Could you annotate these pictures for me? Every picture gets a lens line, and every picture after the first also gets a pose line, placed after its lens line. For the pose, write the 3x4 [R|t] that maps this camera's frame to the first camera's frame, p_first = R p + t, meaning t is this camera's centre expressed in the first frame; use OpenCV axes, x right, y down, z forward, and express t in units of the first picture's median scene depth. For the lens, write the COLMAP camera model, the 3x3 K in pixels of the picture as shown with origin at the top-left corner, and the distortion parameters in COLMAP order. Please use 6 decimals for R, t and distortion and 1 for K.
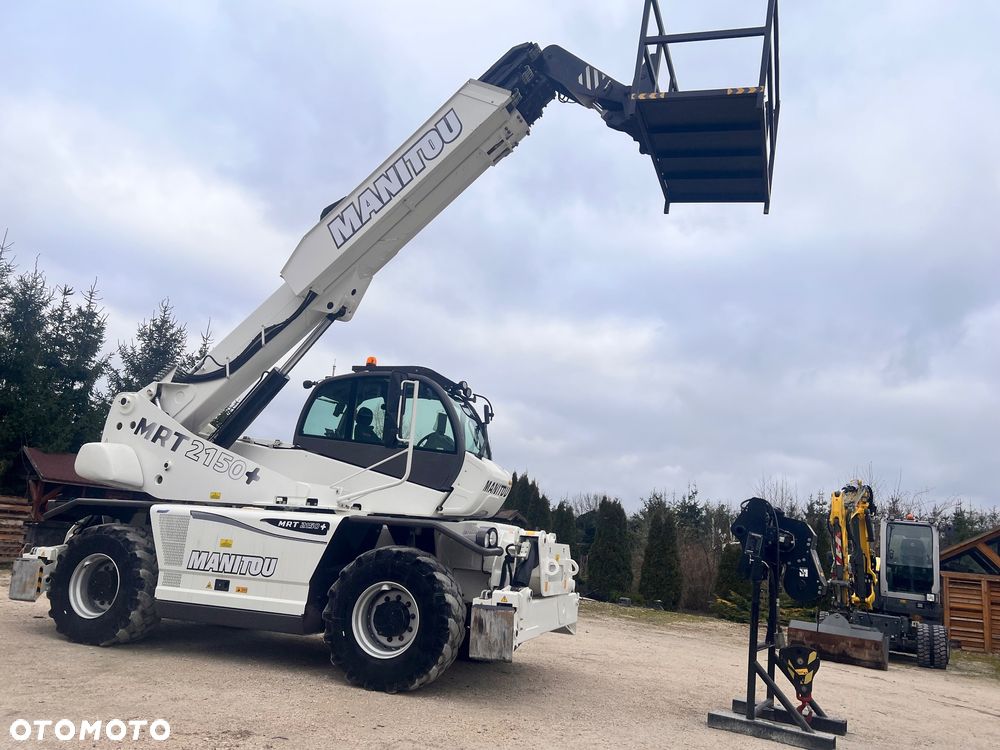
lens RADIAL K [[763.9, 0, 495.0], [0, 763.9, 378.3], [0, 0, 1]] dist [0.053346, -0.054059]
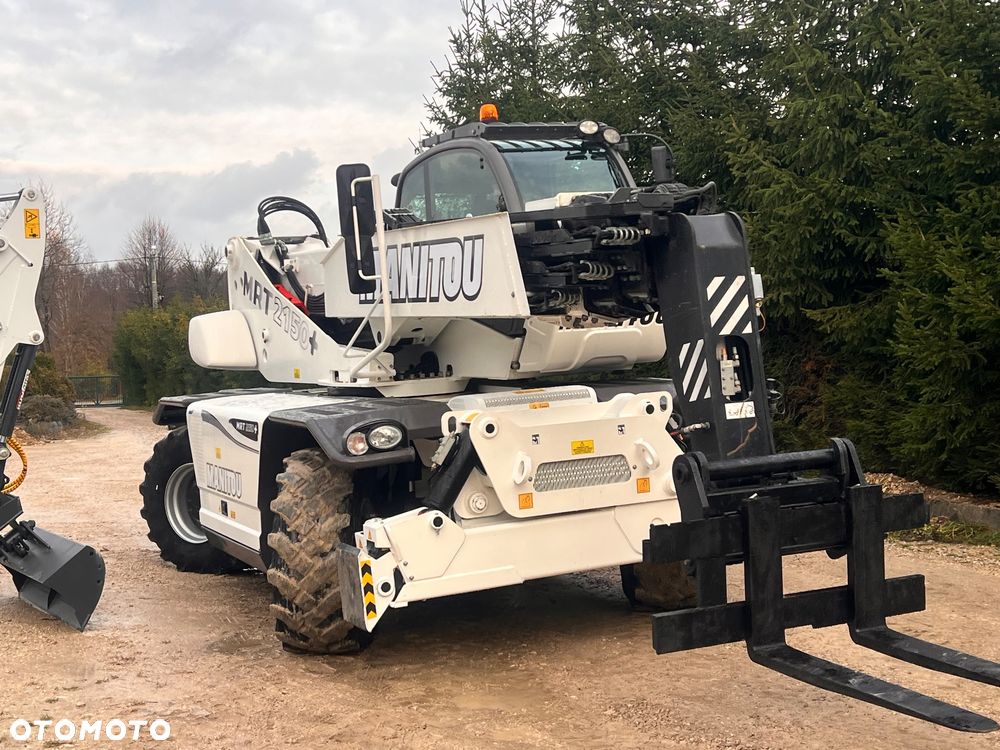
lens RADIAL K [[1400.7, 0, 566.3], [0, 1400.7, 373.3], [0, 0, 1]] dist [0.012394, -0.009167]
pose [[0.727613, -0.087759, -0.680351, 0.773281], [0.252102, 0.956589, 0.146224, 0.031289], [0.637984, -0.277913, 0.718151, 0.275333]]
